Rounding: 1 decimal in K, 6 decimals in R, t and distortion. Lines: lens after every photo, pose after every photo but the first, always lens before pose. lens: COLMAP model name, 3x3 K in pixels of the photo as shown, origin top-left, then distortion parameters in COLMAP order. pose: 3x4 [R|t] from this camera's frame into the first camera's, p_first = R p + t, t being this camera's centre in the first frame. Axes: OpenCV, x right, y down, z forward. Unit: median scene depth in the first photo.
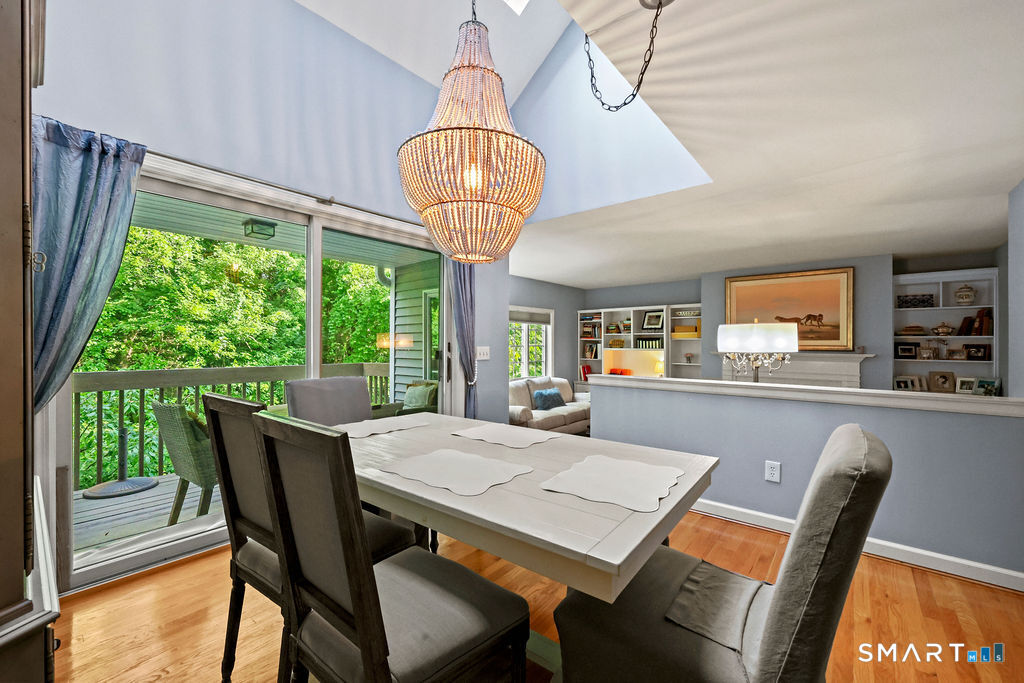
lens RADIAL K [[414.7, 0, 510.0], [0, 414.7, 342.8], [0, 0, 1]] dist [-0.000660, -0.000124]
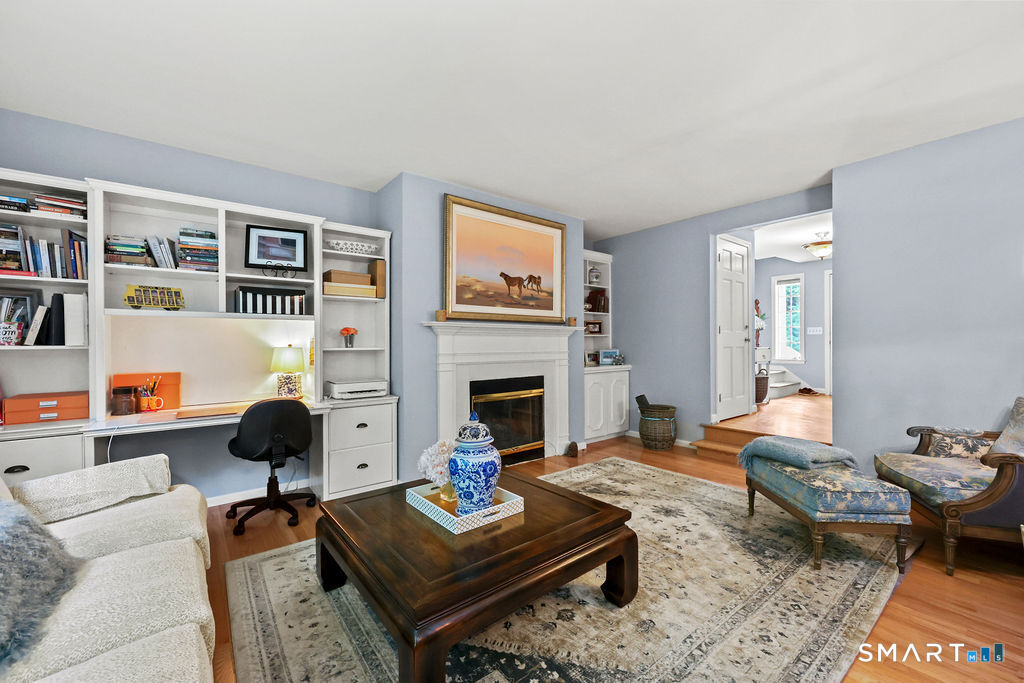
lens RADIAL K [[414.7, 0, 510.0], [0, 414.7, 342.8], [0, 0, 1]] dist [-0.000660, -0.000124]
pose [[0.194495, -0.001773, 0.980902, -0.021416], [0.003449, 0.999993, 0.001124, 0.042433], [-0.980897, 0.003165, 0.194500, 0.691407]]
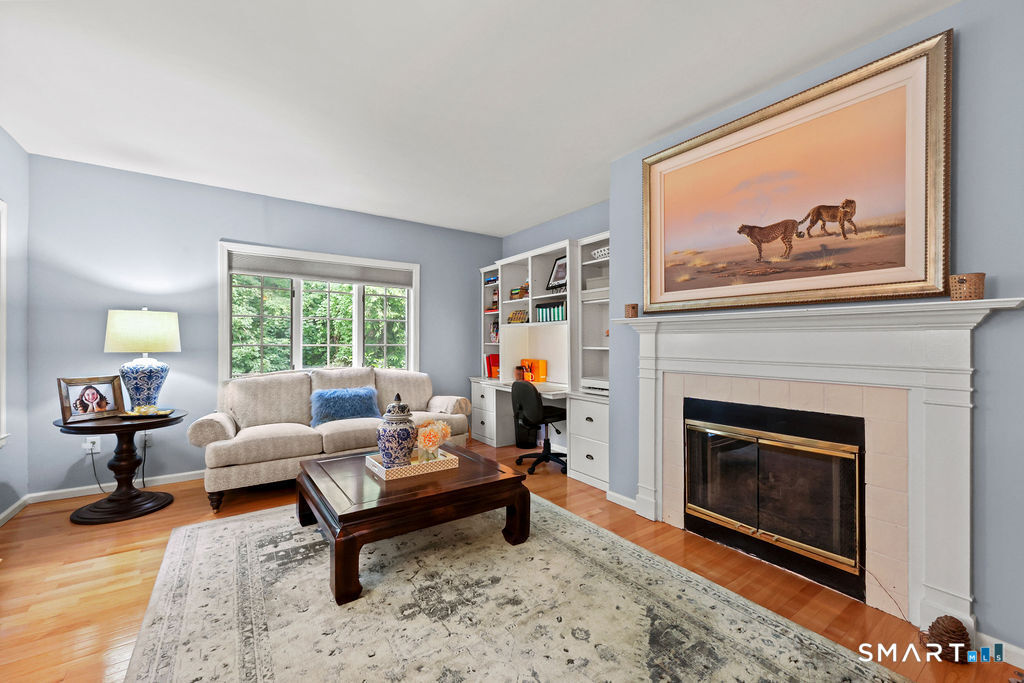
lens RADIAL K [[414.7, 0, 510.0], [0, 414.7, 342.8], [0, 0, 1]] dist [-0.000660, -0.000124]
pose [[0.965888, 0.001309, -0.258957, 0.427809], [-0.000692, 0.999997, 0.002475, 0.041525], [0.258960, -0.002212, 0.965886, 0.441571]]
